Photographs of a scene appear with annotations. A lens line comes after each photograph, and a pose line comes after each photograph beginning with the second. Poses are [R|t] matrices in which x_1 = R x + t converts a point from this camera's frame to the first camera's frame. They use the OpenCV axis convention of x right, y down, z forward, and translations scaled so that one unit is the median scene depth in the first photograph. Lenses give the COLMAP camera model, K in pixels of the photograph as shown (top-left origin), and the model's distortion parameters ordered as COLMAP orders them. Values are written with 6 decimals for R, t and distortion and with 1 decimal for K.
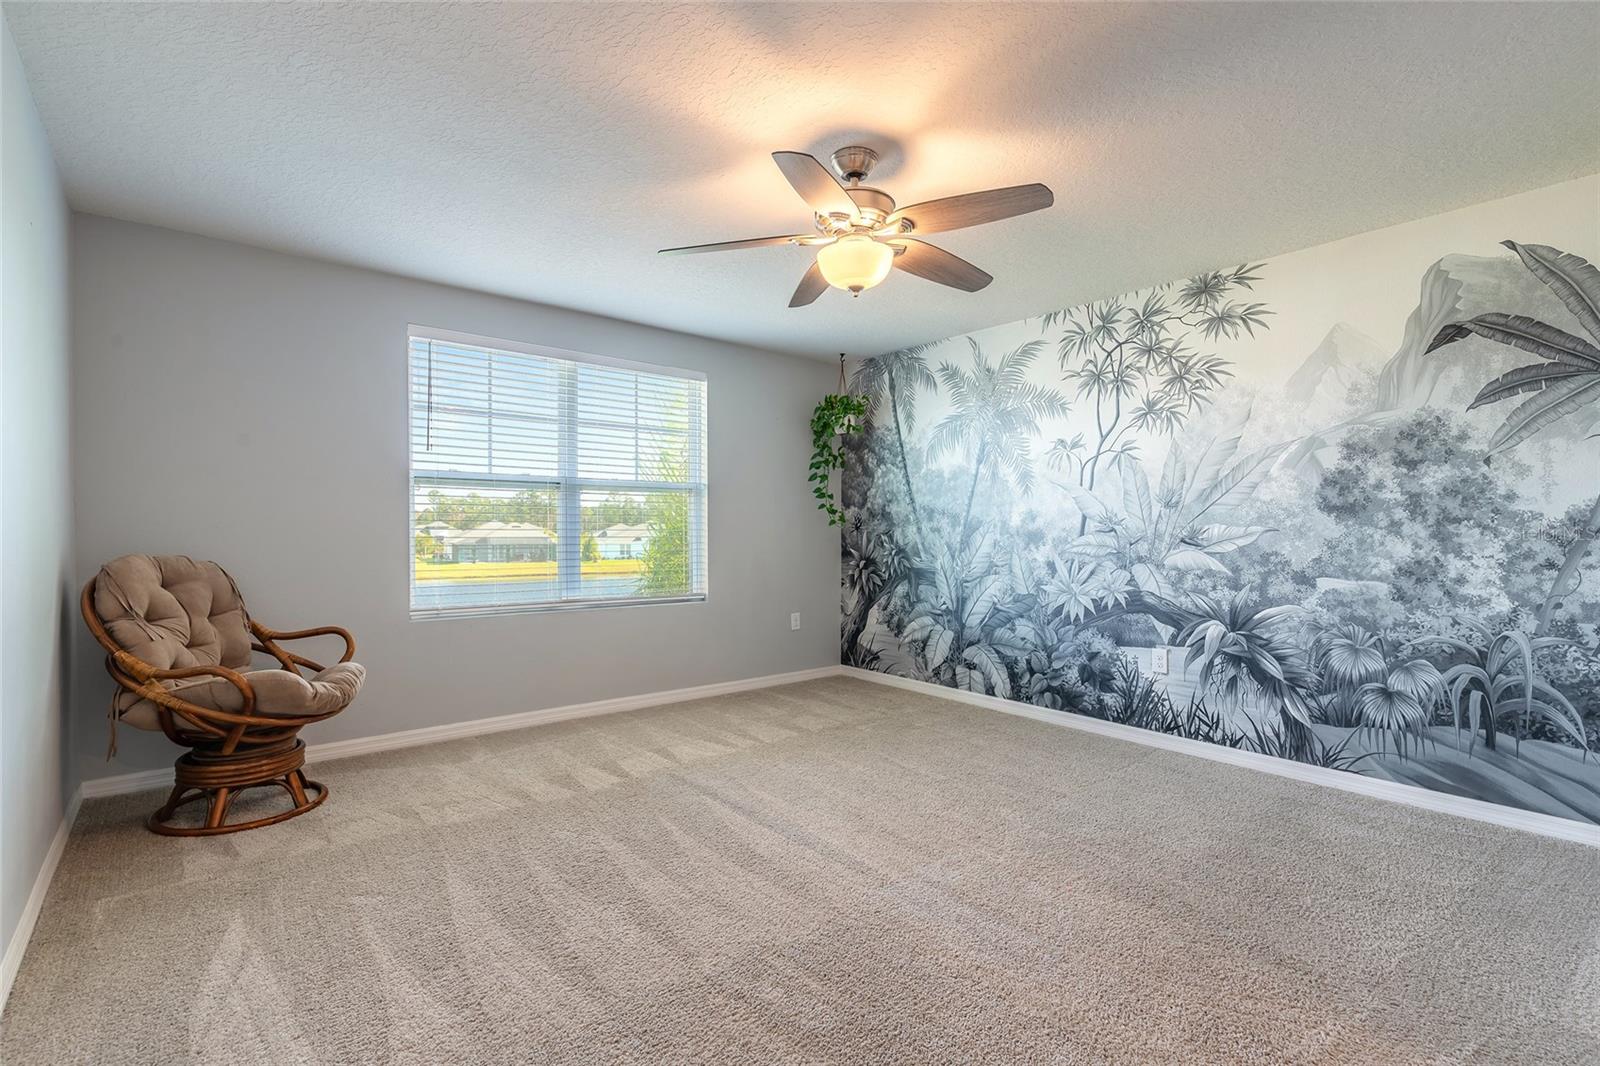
lens RADIAL K [[736.7, 0, 813.4], [0, 736.7, 536.7], [0, 0, 1]] dist [-0.000485, 0.000166]
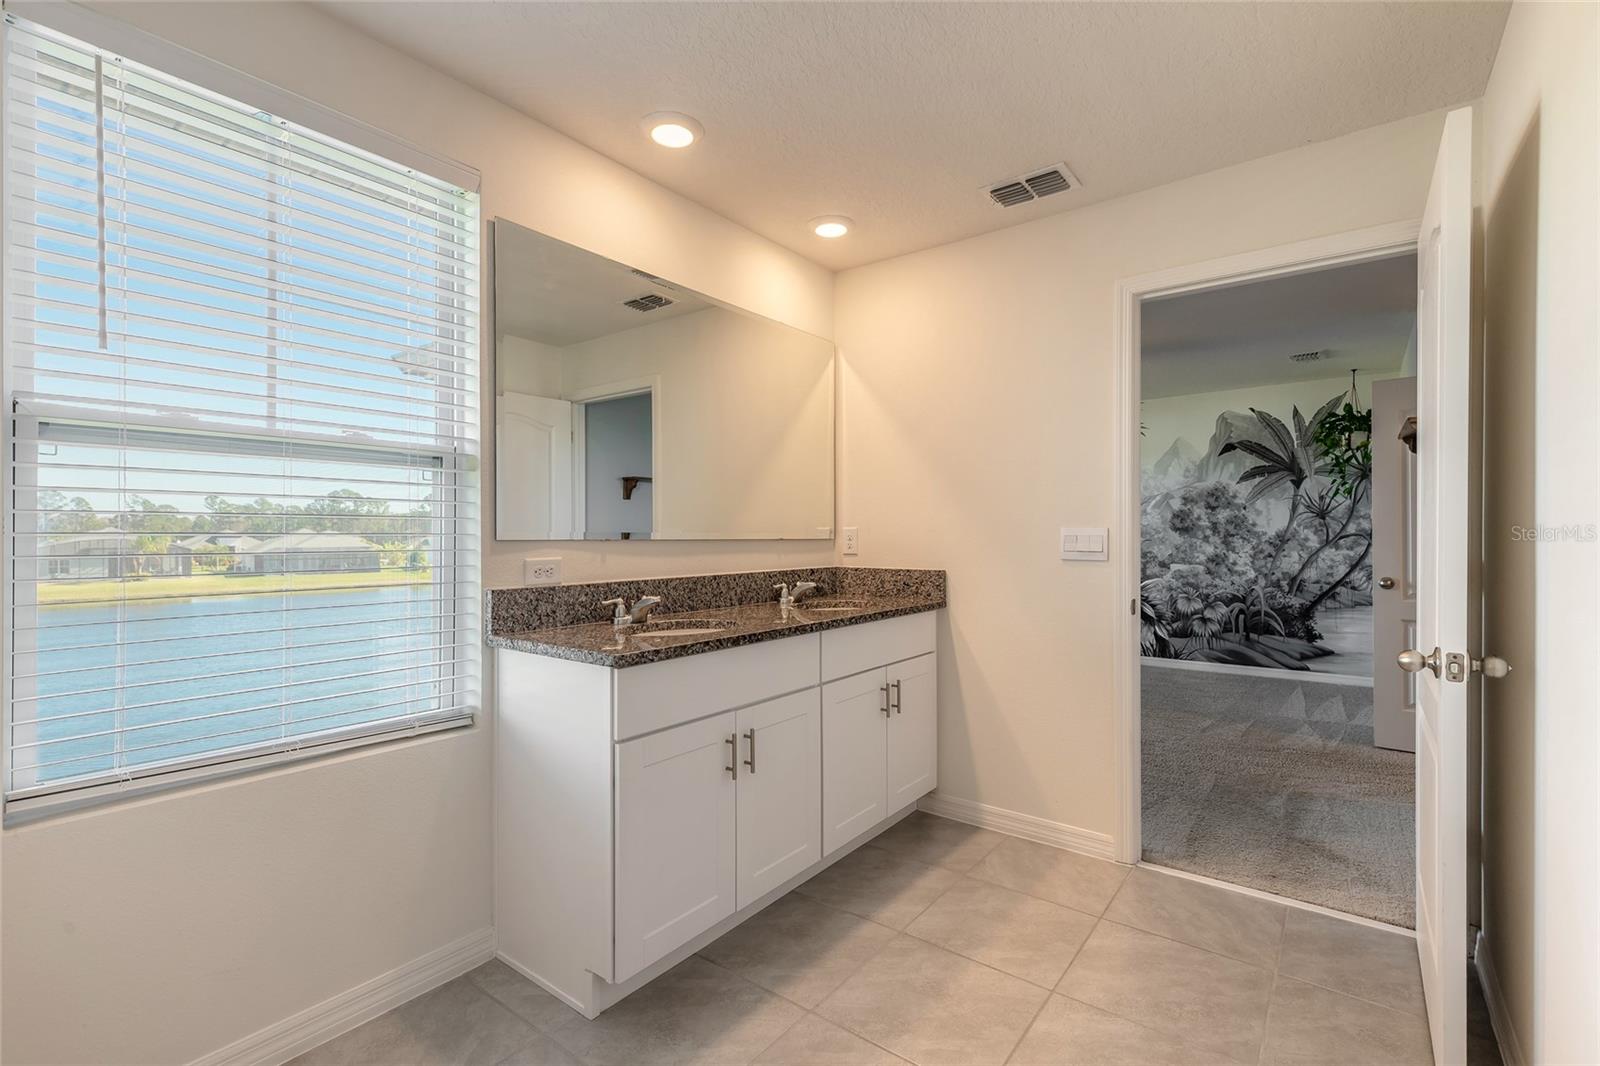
lens RADIAL K [[736.7, 0, 787.3], [0, 736.7, 534.7], [0, 0, 1]] dist [-0.000485, 0.000166]
pose [[0.976049, -0.007406, 0.217425, -0.824658], [0.009518, 0.999917, -0.008665, -0.017654], [-0.217343, 0.010527, 0.976038, -0.778888]]
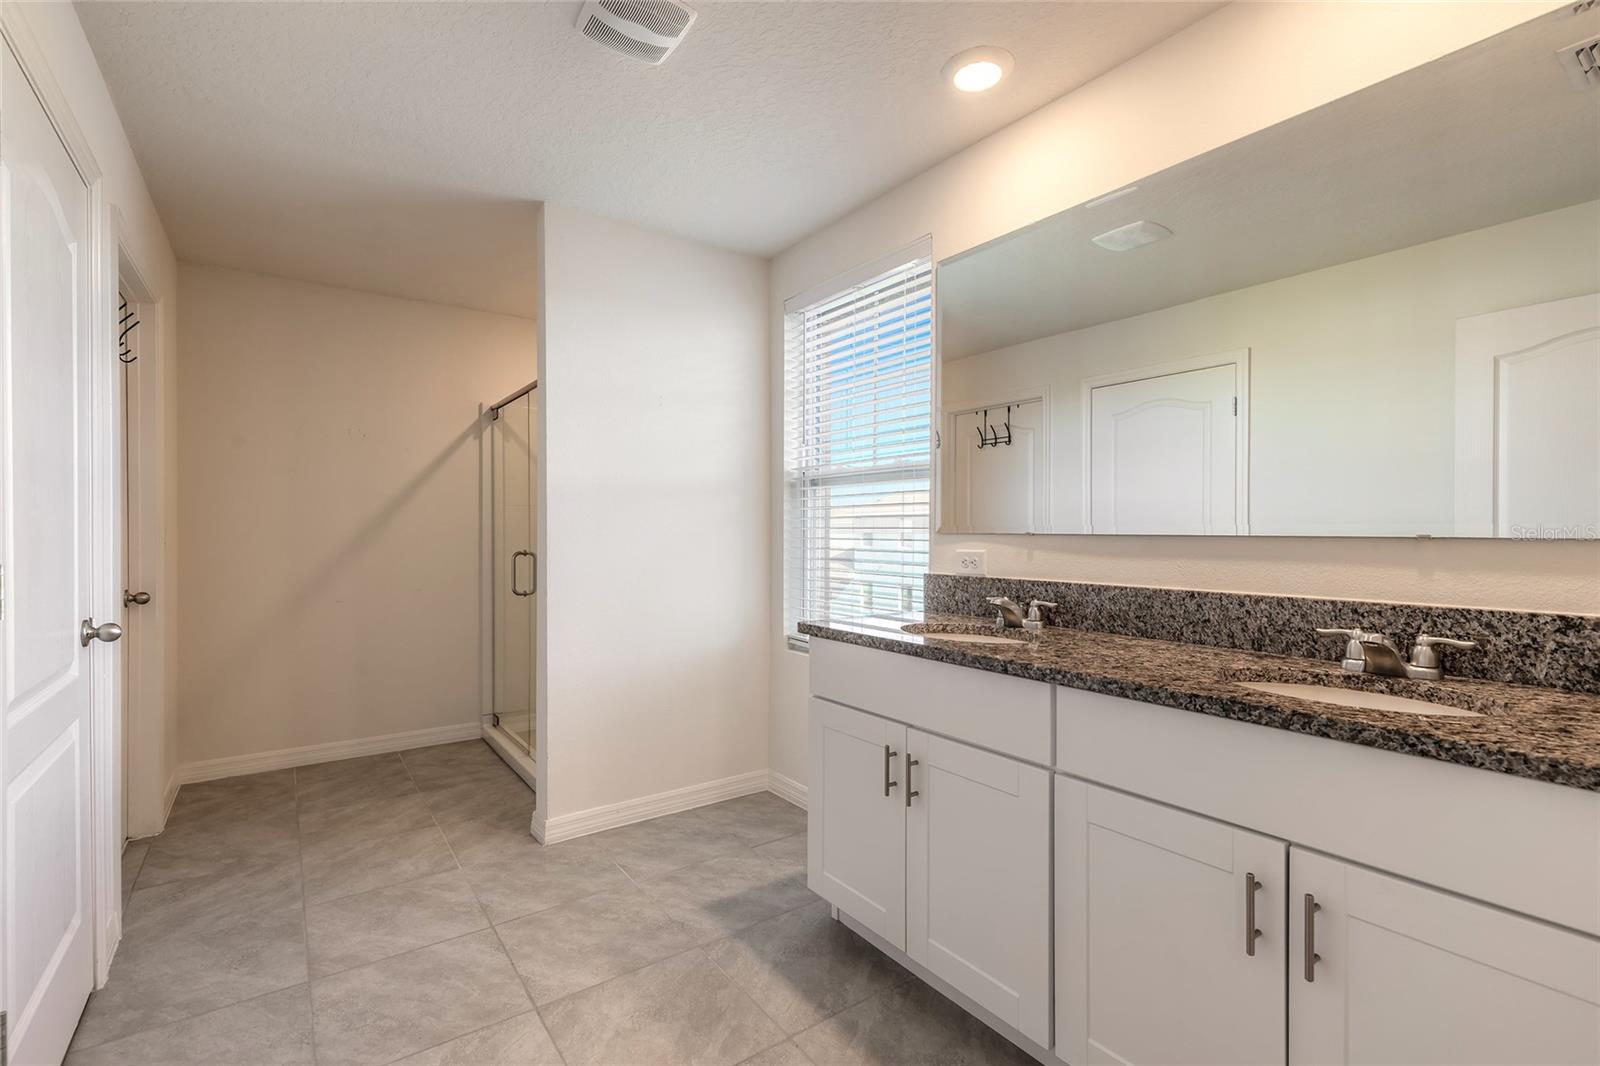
lens RADIAL K [[736.7, 0, 807.0], [0, 736.7, 535.8], [0, 0, 1]] dist [-0.000485, 0.000166]
pose [[-0.082920, -0.000633, -0.996556, 1.829319], [-0.014018, 0.999902, 0.000532, -0.012715], [0.996458, 0.014014, -0.082921, 1.637824]]
